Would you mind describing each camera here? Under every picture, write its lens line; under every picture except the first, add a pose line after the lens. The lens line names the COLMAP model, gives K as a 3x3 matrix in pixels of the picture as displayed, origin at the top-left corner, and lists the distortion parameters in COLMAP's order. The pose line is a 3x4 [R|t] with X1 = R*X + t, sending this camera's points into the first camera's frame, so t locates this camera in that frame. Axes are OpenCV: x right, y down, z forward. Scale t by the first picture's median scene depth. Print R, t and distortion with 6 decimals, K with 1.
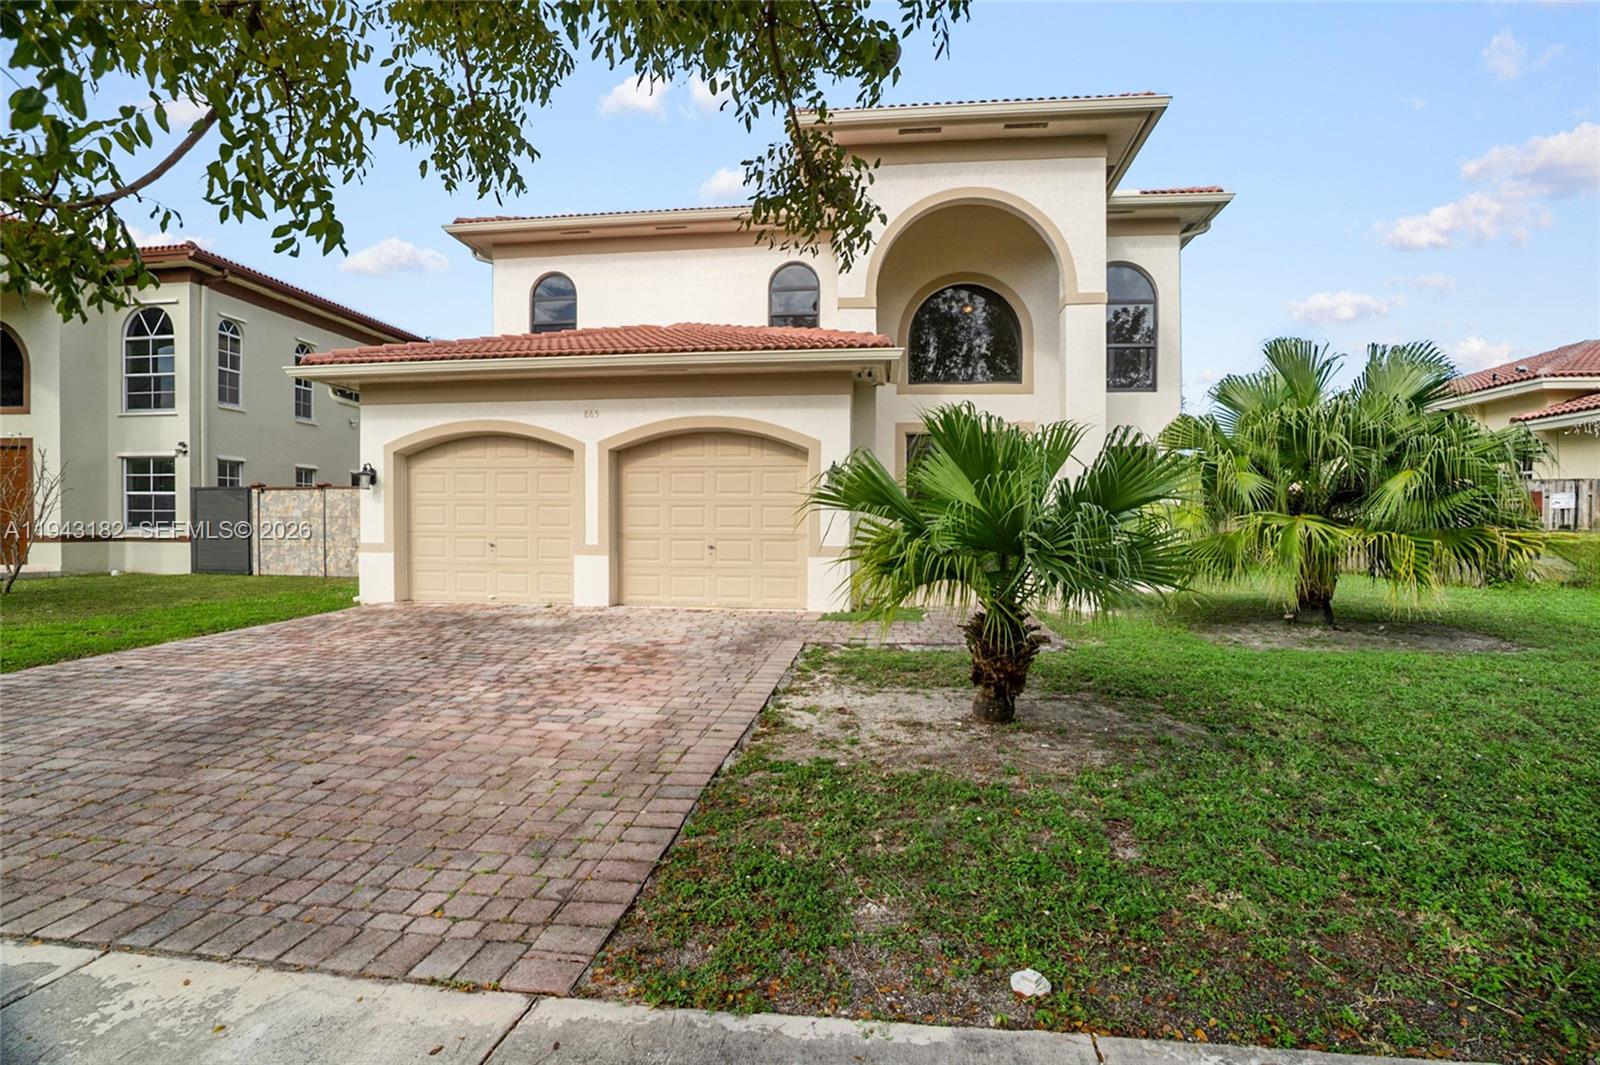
lens RADIAL K [[738.7, 0, 814.8], [0, 738.7, 530.6], [0, 0, 1]] dist [-0.042861, 0.009424]
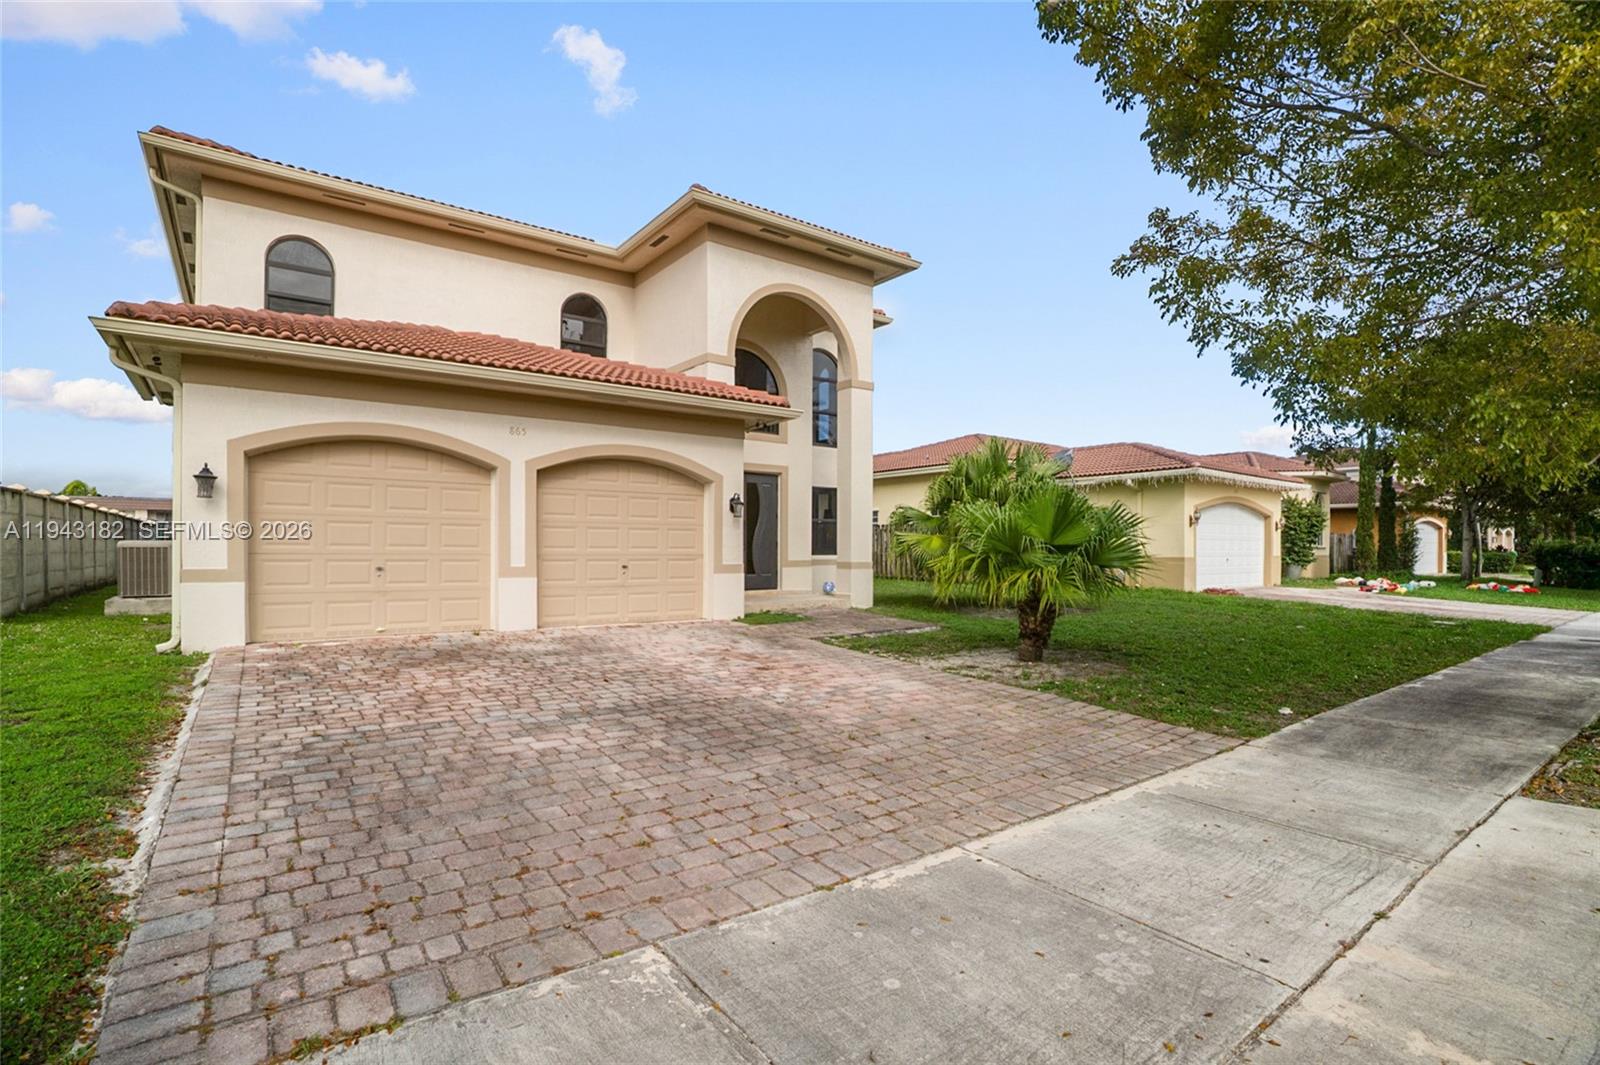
lens RADIAL K [[738.7, 0, 798.3], [0, 738.7, 542.6], [0, 0, 1]] dist [-0.042861, 0.009424]
pose [[0.734199, 0.000244, 0.678935, -0.712953], [0.002843, 0.999990, -0.003434, -0.010368], [-0.678929, 0.004452, 0.734191, 0.045791]]
